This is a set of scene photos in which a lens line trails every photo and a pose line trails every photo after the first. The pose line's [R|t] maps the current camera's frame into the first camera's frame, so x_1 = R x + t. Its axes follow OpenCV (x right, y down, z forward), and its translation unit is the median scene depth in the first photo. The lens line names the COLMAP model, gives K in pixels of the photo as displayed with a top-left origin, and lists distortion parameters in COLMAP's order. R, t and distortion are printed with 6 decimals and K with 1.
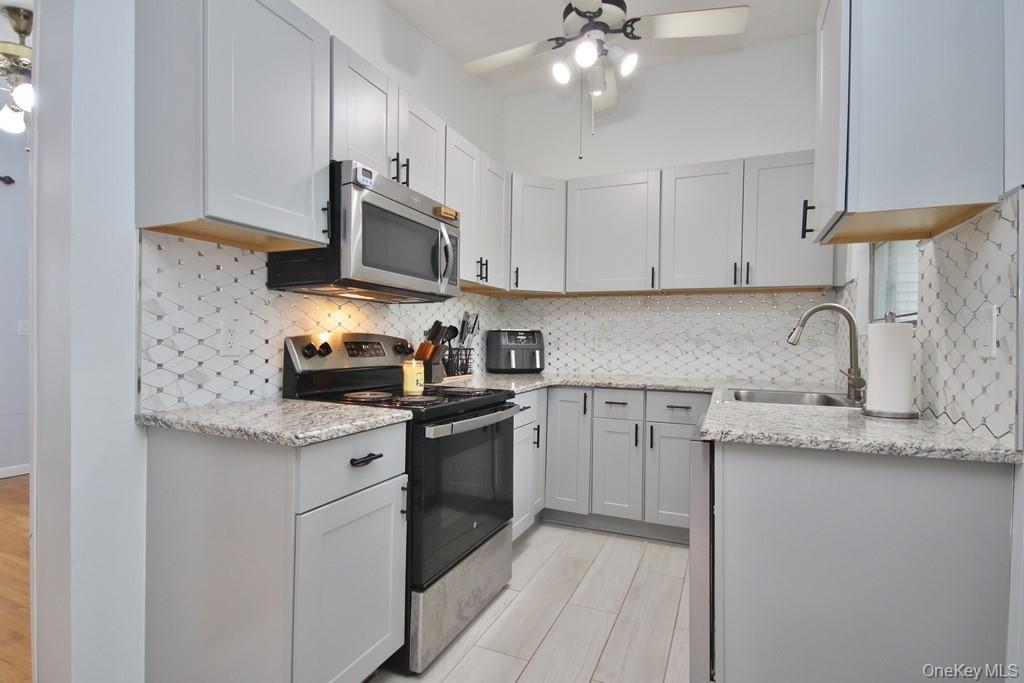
lens RADIAL K [[492.2, 0, 513.3], [0, 492.2, 343.6], [0, 0, 1]] dist [-0.001960, -0.001343]
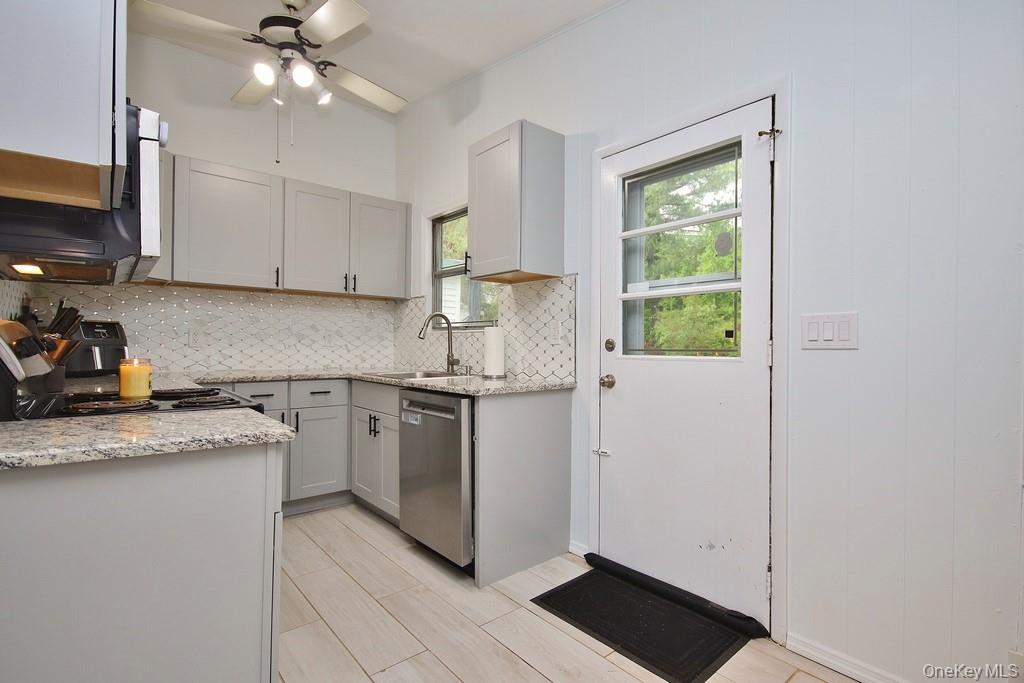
lens RADIAL K [[492.2, 0, 505.2], [0, 492.2, 342.1], [0, 0, 1]] dist [-0.001960, -0.001343]
pose [[0.459562, -0.005345, 0.888130, -0.469927], [-0.000052, 0.999982, 0.006045, 0.001745], [-0.888146, -0.002824, 0.459553, 0.066452]]
